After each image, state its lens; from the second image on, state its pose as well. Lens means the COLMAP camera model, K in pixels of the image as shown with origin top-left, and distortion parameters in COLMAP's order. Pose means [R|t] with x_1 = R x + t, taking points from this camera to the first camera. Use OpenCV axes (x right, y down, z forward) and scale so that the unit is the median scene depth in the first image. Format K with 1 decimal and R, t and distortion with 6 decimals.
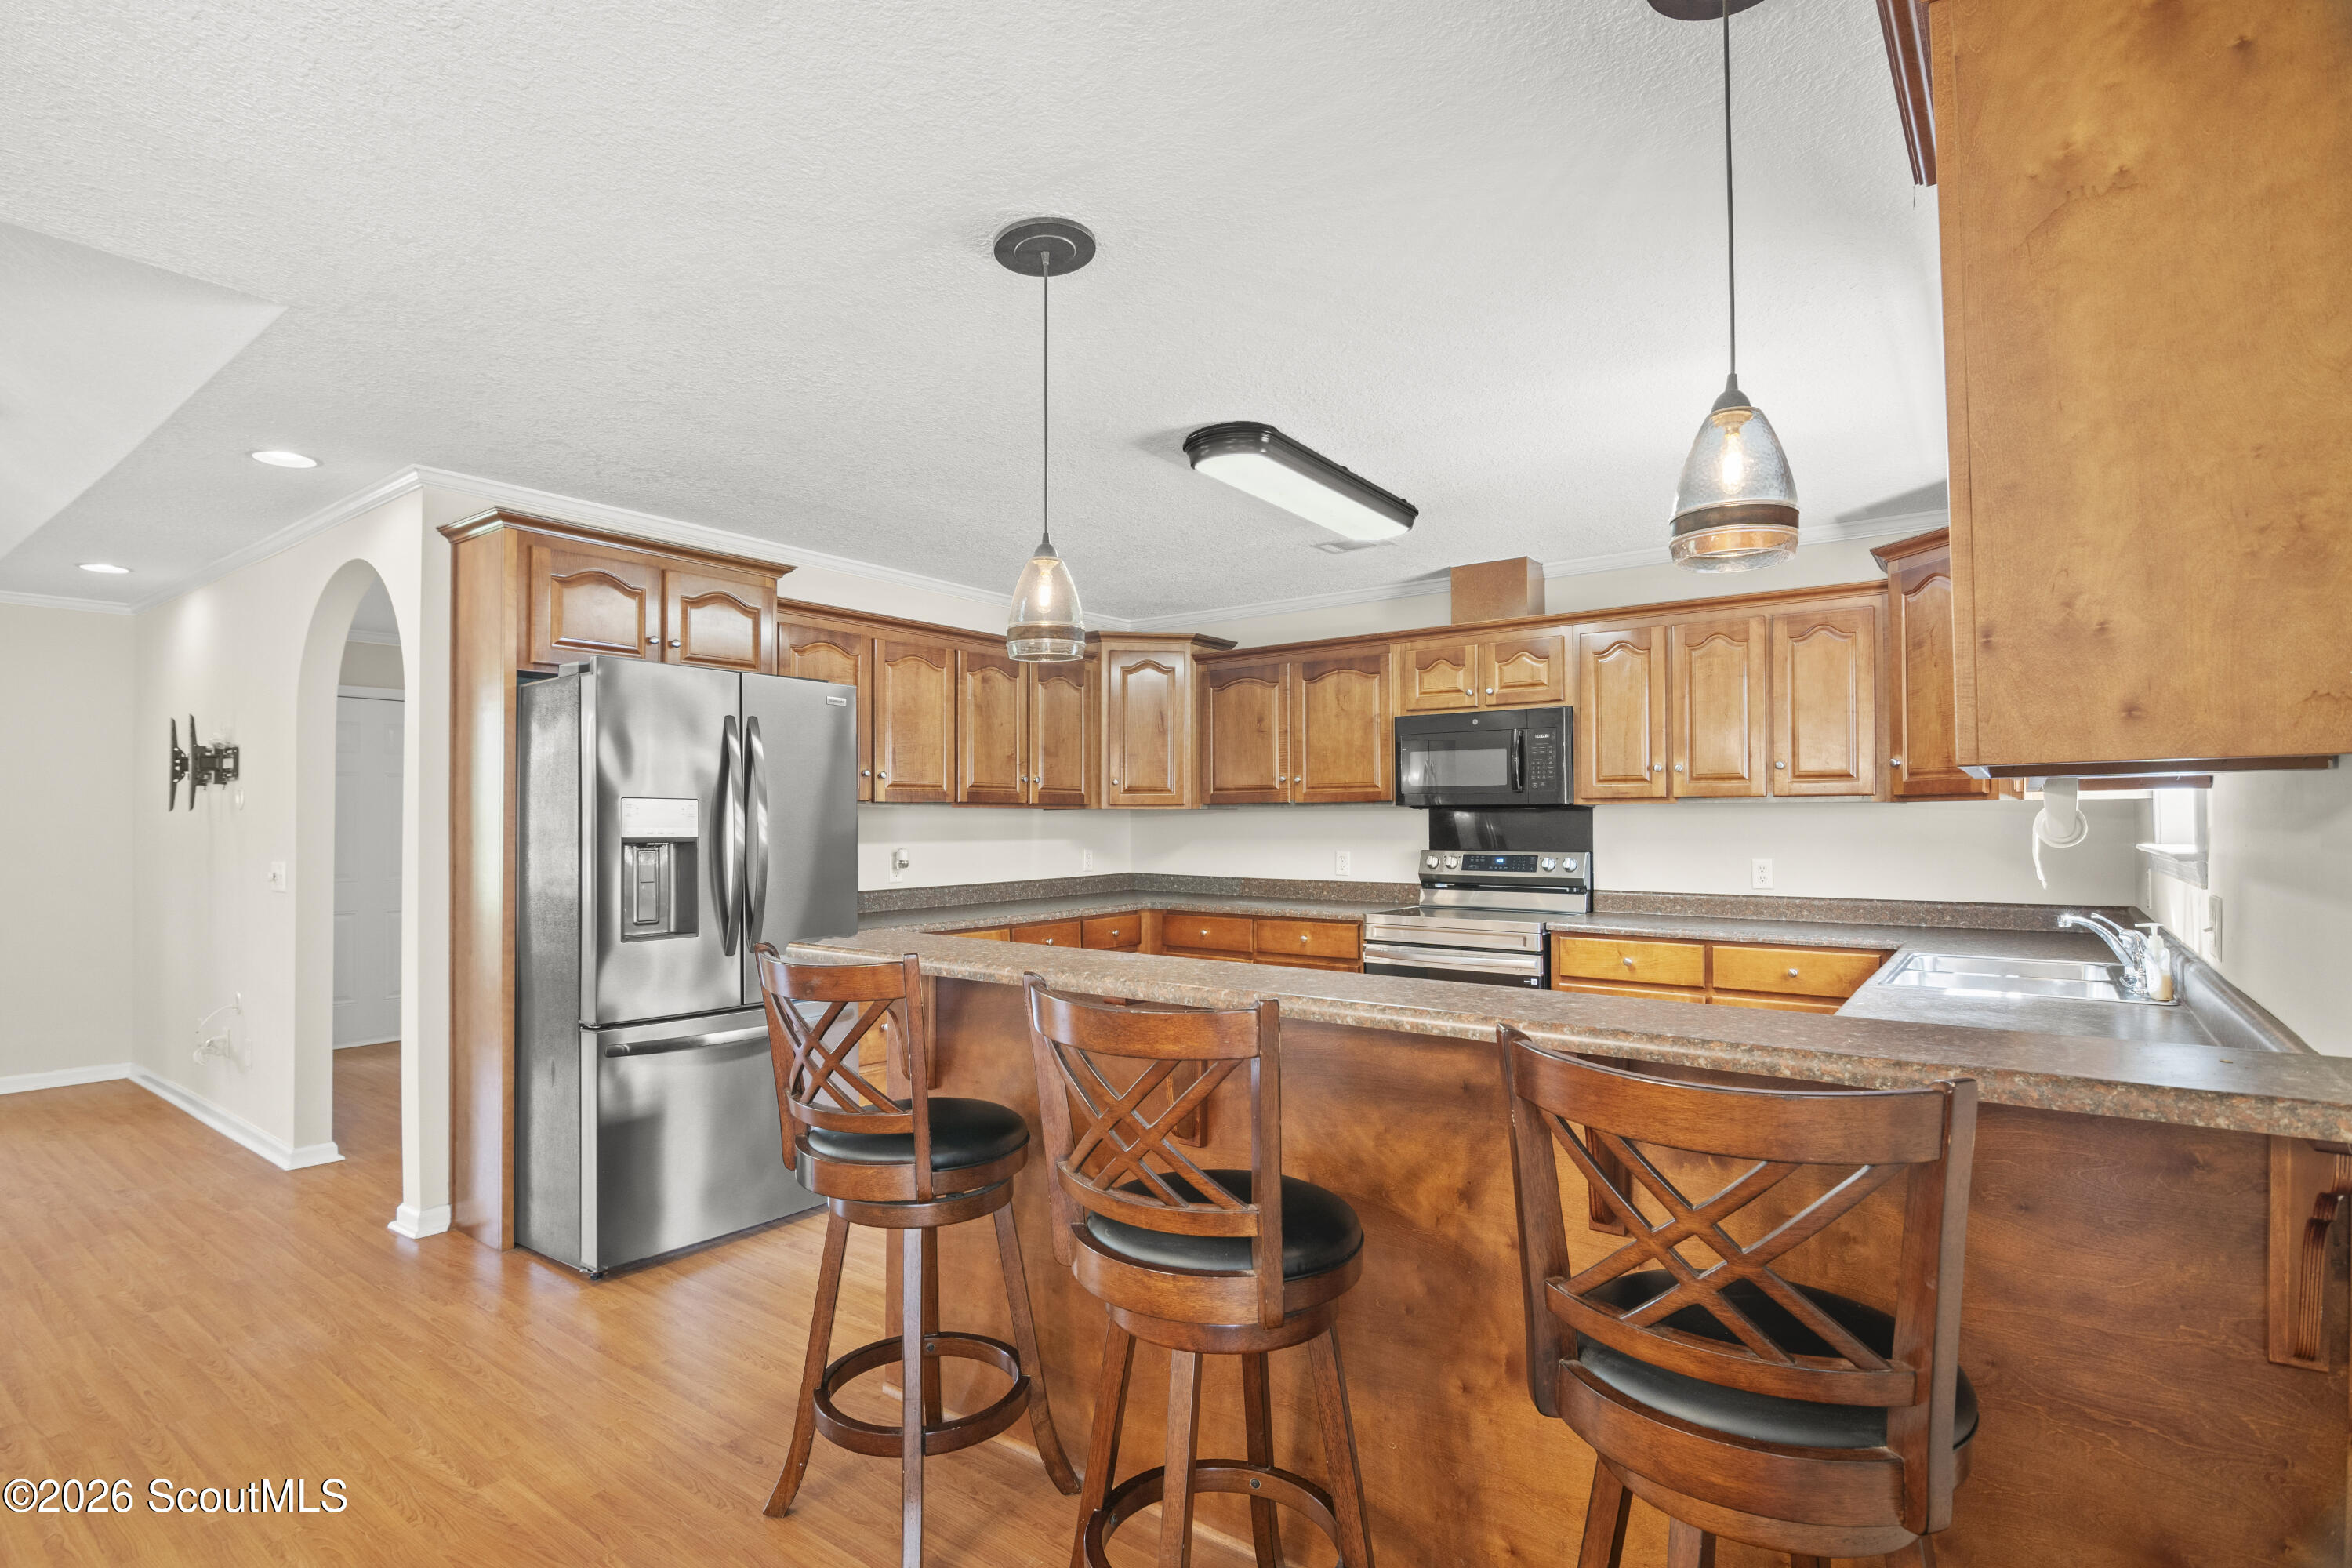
lens RADIAL K [[1136.4, 0, 1136.1], [0, 1136.4, 793.4], [0, 0, 1]] dist [-0.017455, -0.000093]
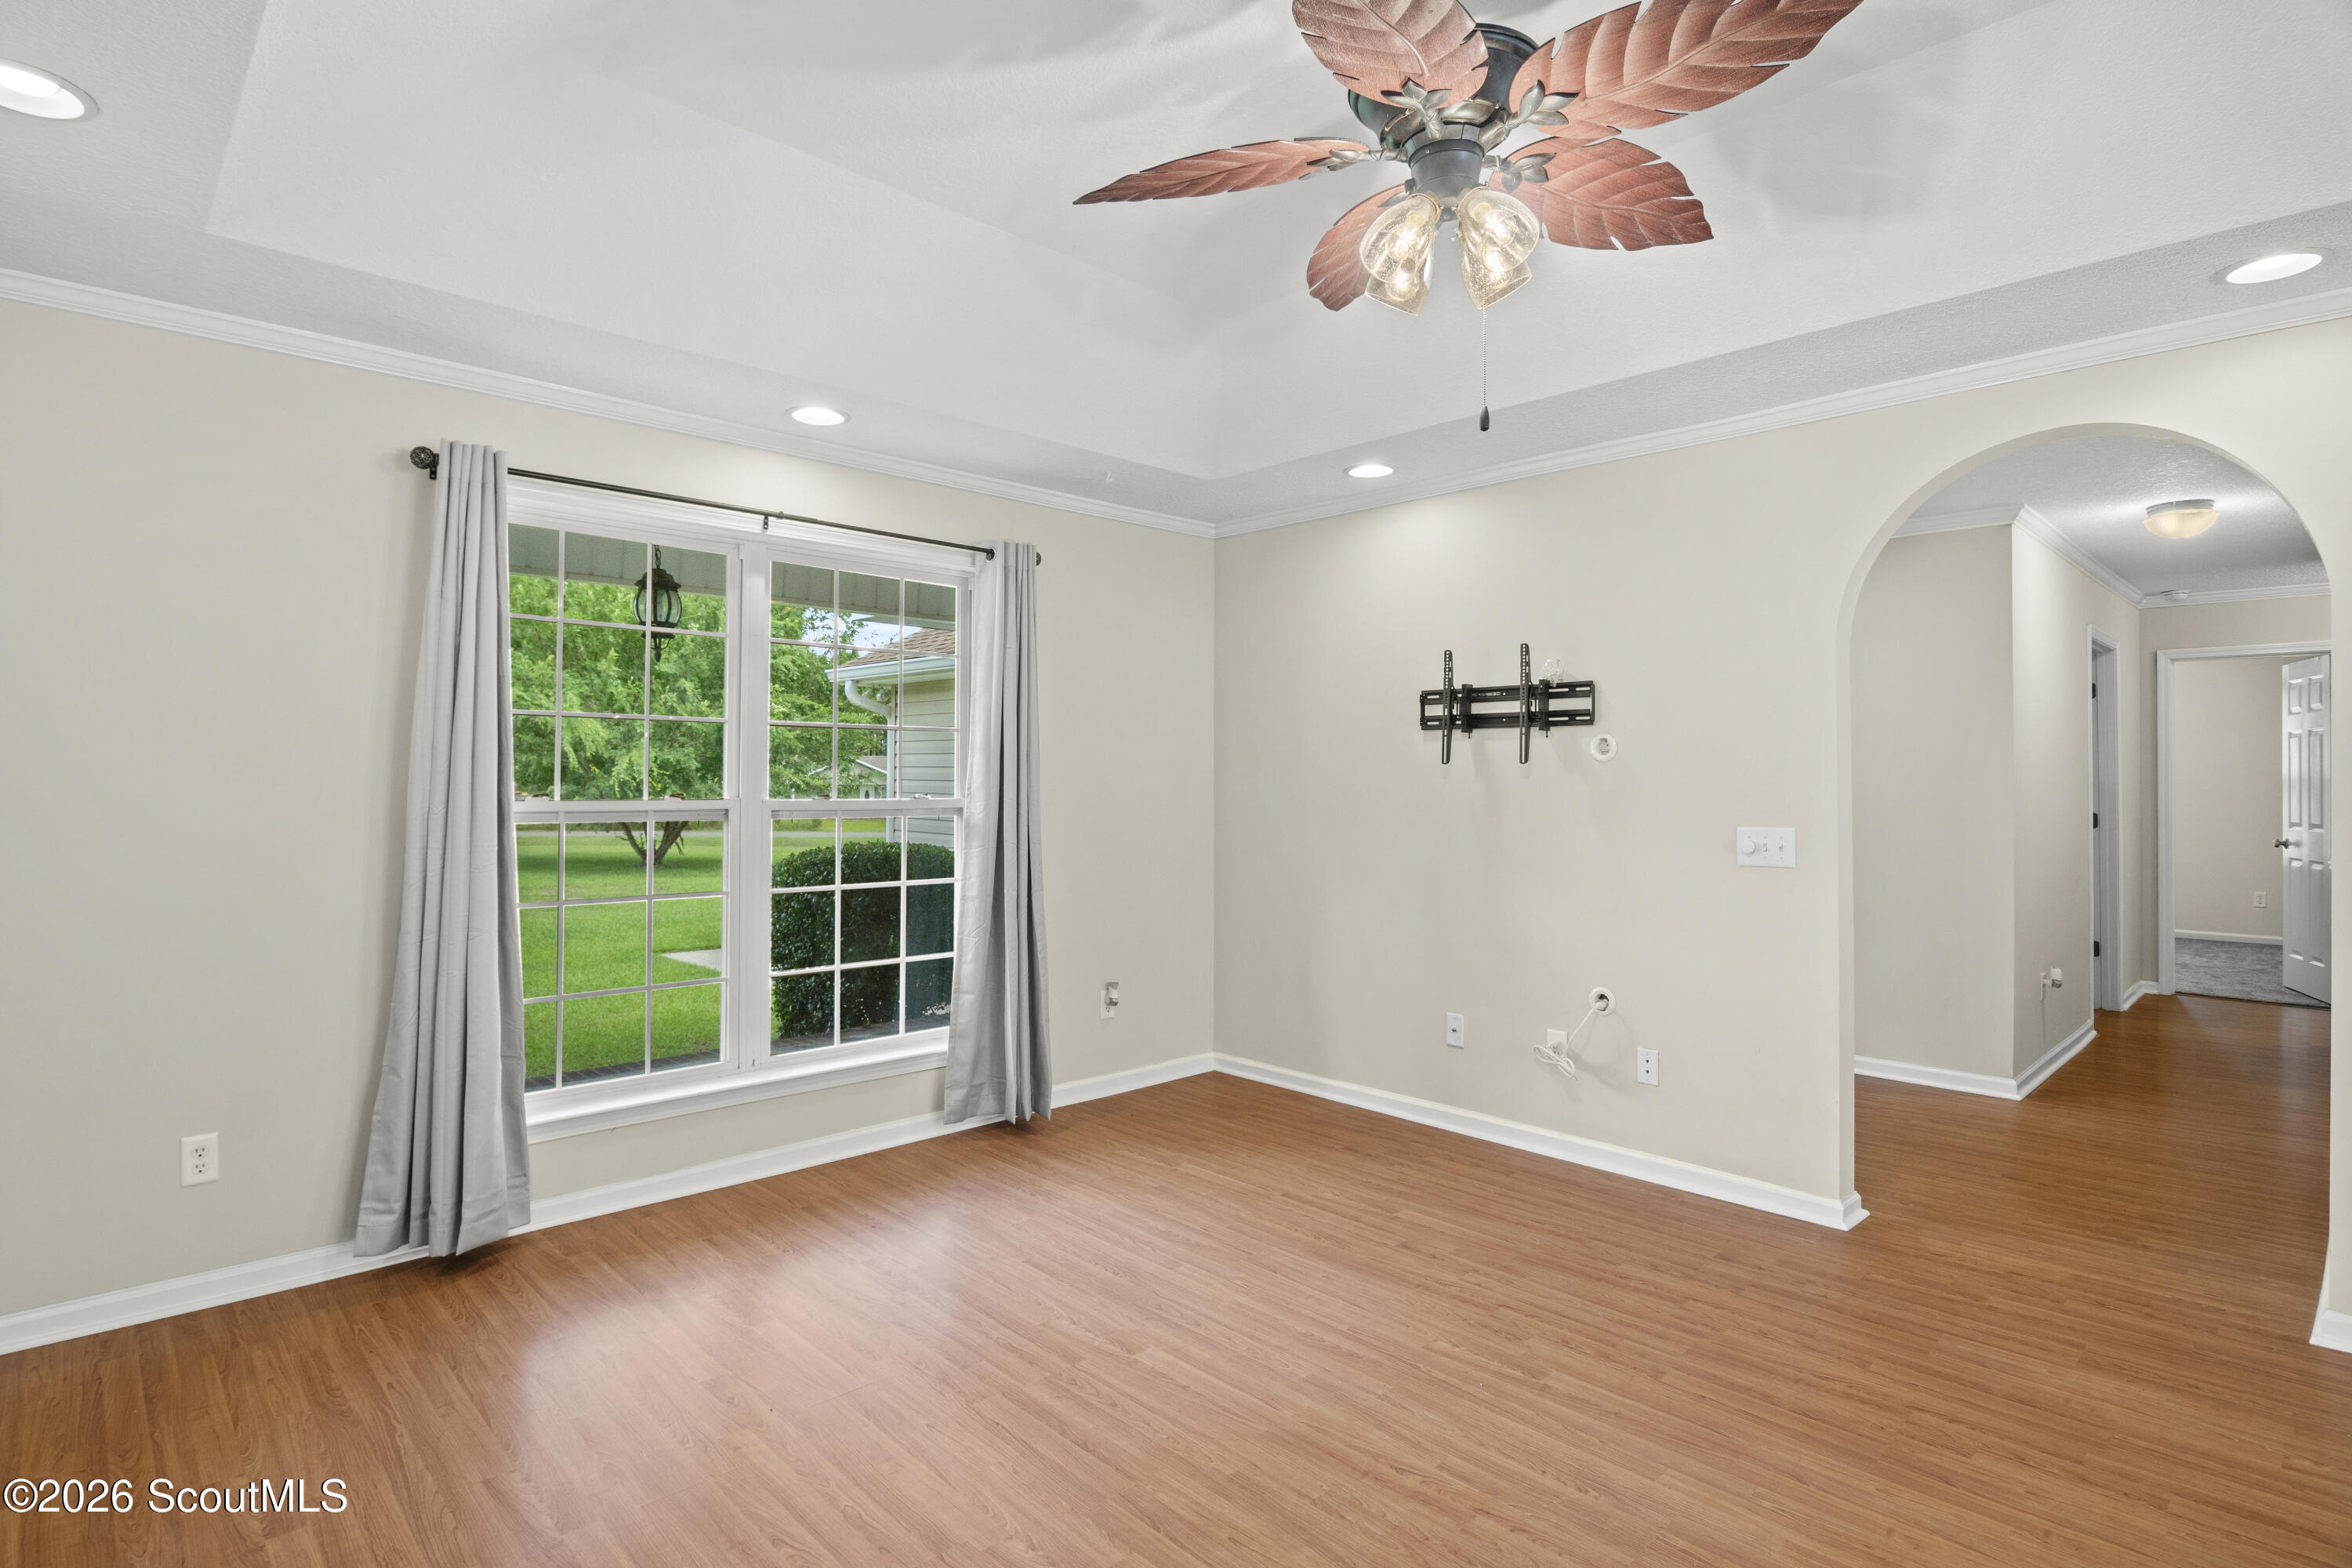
lens RADIAL K [[1157.3, 0, 1160.7], [0, 1157.3, 786.4], [0, 0, 1]] dist [0.002861, -0.011203]
pose [[0.985257, 0.005342, -0.171000, -0.966526], [-0.000875, 0.999657, 0.026190, 0.010554], [0.171081, -0.025654, 0.984923, 0.134293]]
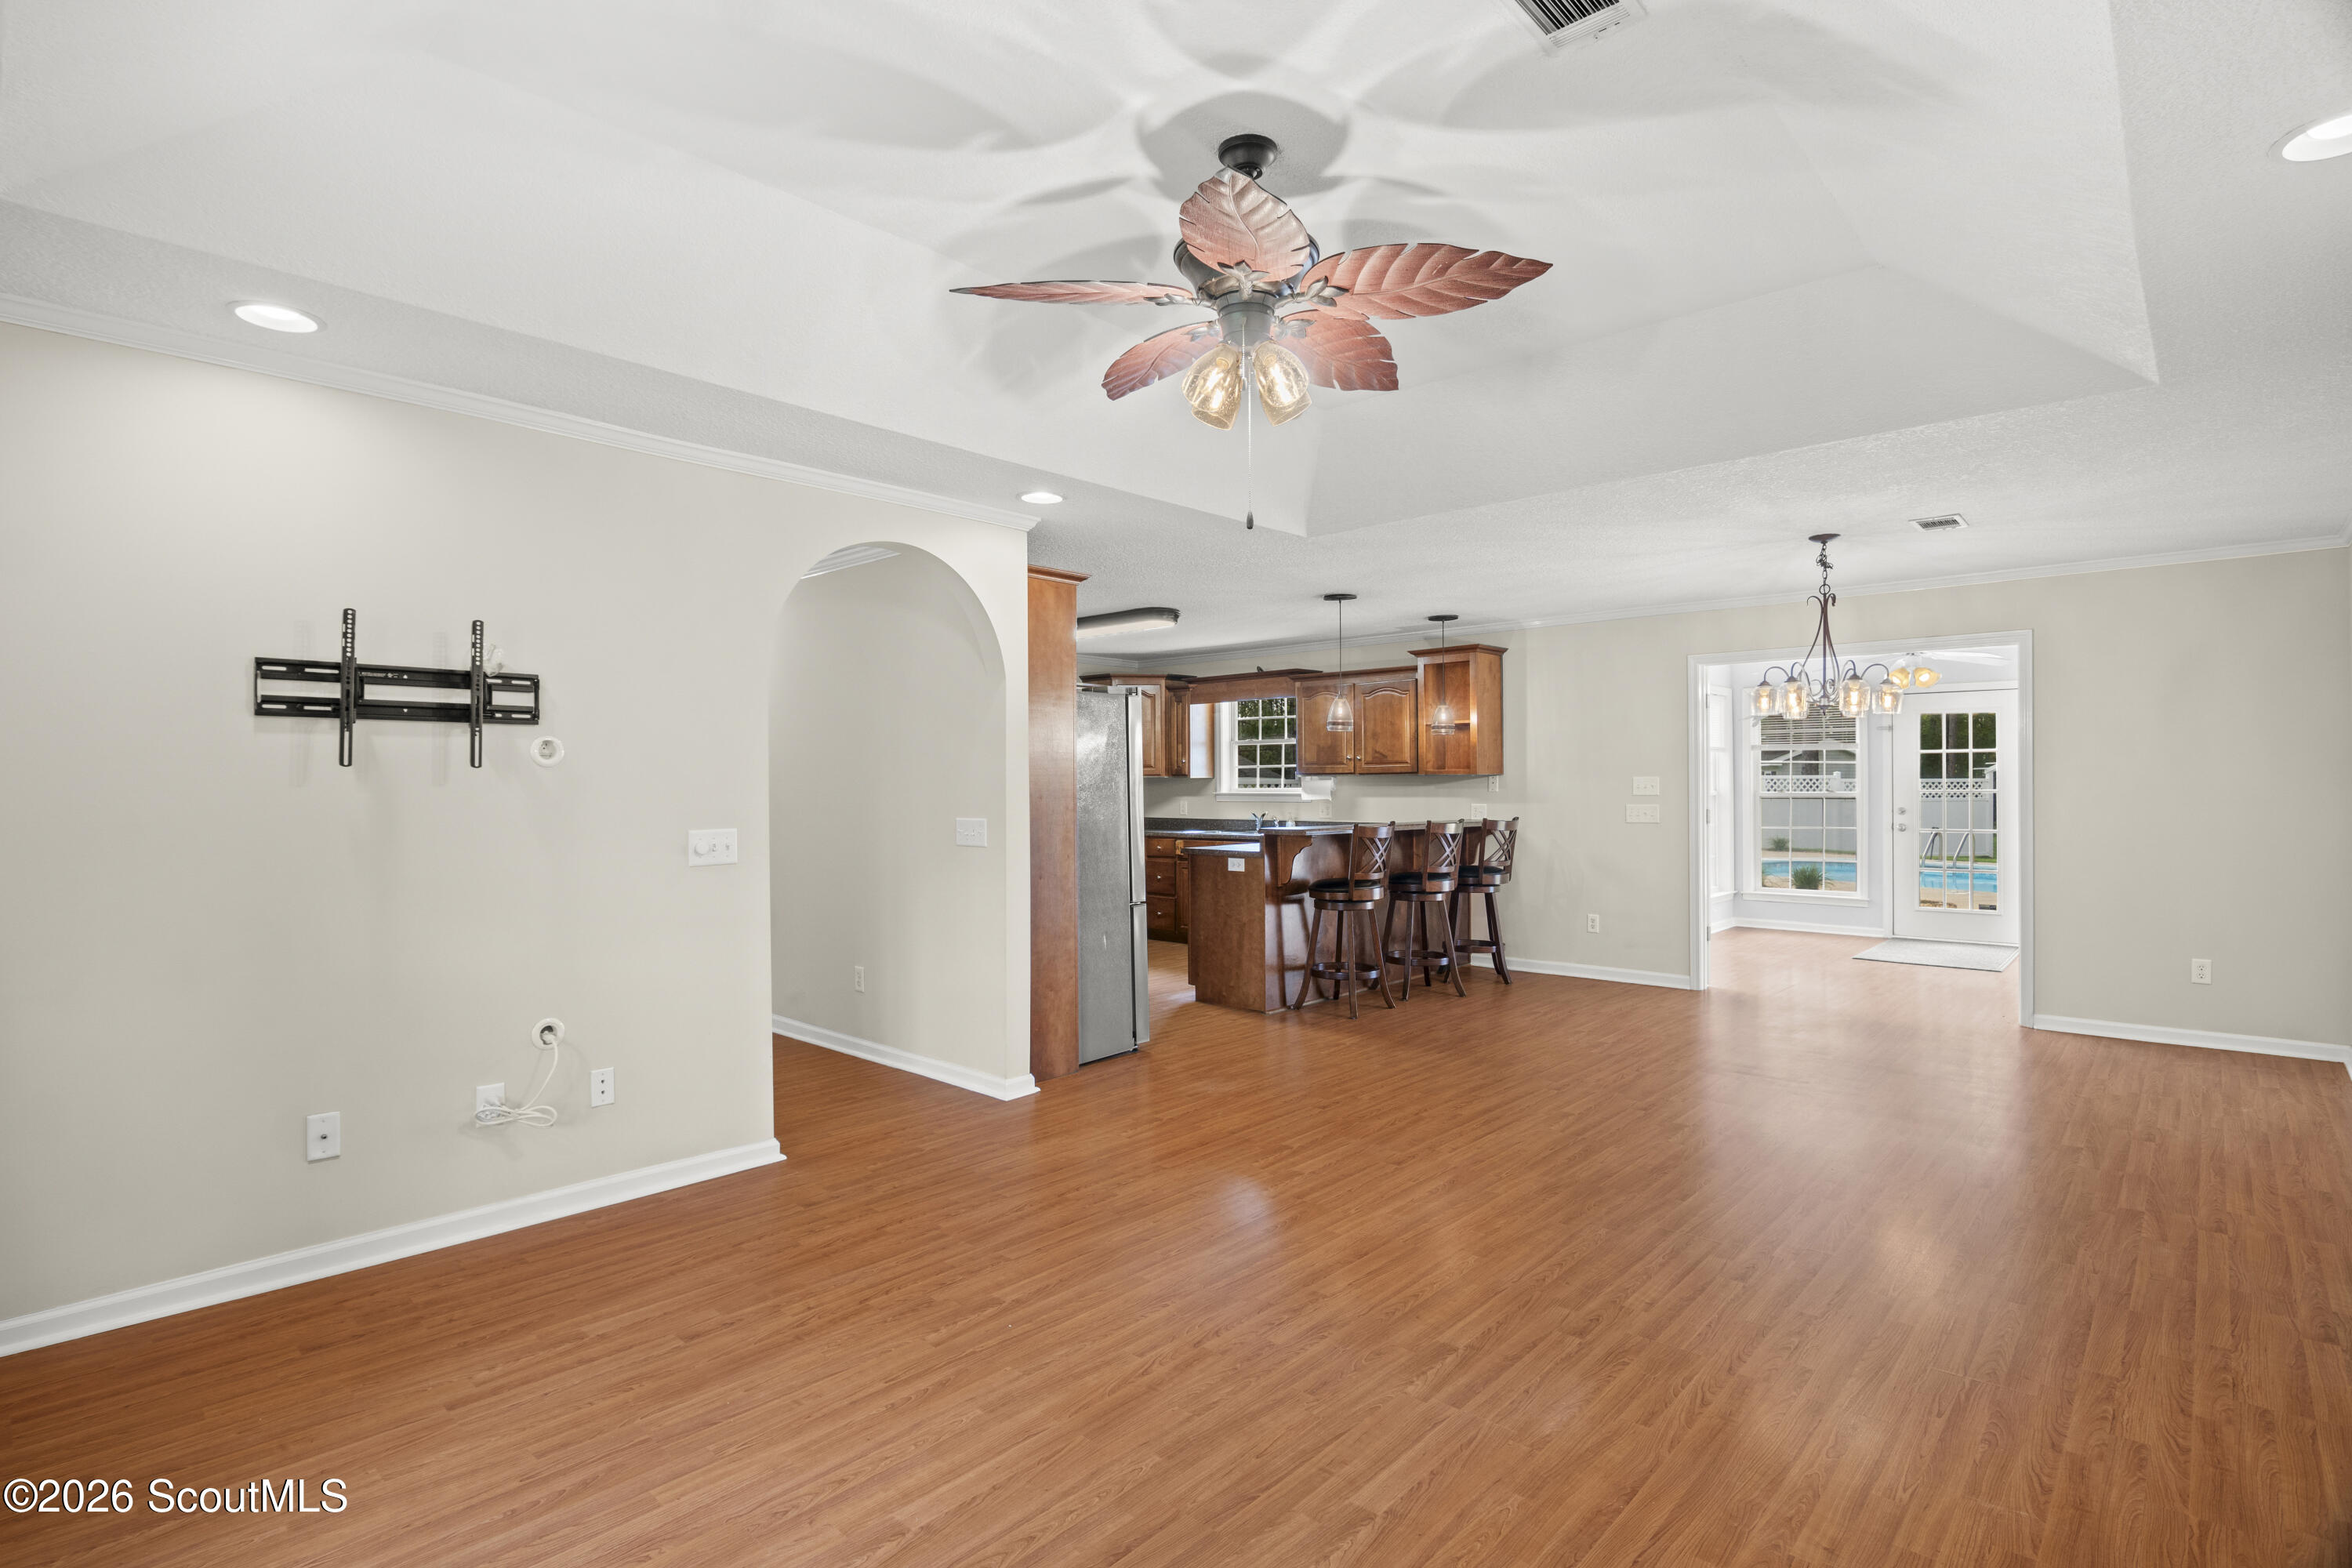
lens RADIAL K [[1150.8, 0, 1130.5], [0, 1150.8, 785.6], [0, 0, 1]] dist [-0.024046, -0.000059]
pose [[0.121563, 0.002721, 0.992580, -1.480304], [-0.015374, 0.999881, -0.000858, 0.021377], [-0.992465, -0.015155, 0.121591, 0.542844]]
